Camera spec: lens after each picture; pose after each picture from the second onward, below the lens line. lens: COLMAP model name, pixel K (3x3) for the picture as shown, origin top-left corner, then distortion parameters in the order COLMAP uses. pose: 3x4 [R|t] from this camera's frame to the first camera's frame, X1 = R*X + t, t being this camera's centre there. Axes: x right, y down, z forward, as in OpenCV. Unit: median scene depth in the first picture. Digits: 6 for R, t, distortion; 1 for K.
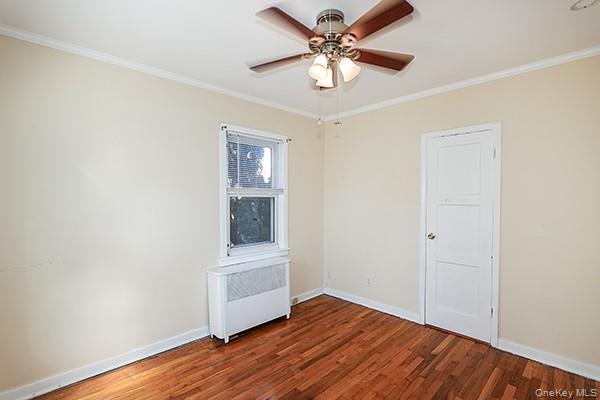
lens RADIAL K [[292.2, 0, 299.0], [0, 292.2, 202.1], [0, 0, 1]] dist [0.000016, -0.000417]
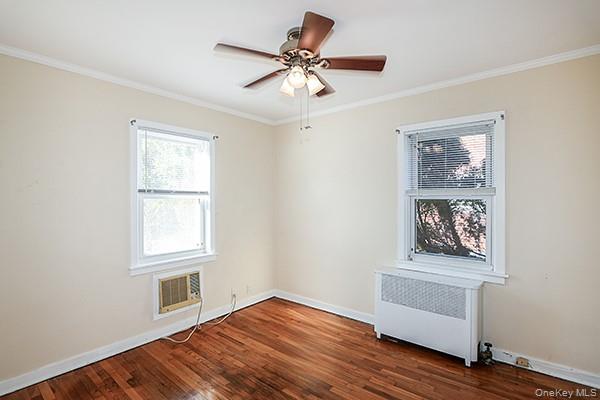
lens RADIAL K [[288.5, 0, 295.9], [0, 288.5, 200.1], [0, 0, 1]] dist [-0.002345, -0.000120]
pose [[0.112284, -0.000989, -0.993676, 0.650832], [-0.024731, 0.999687, -0.003790, -0.001605], [0.993368, 0.025000, 0.112224, 0.502478]]
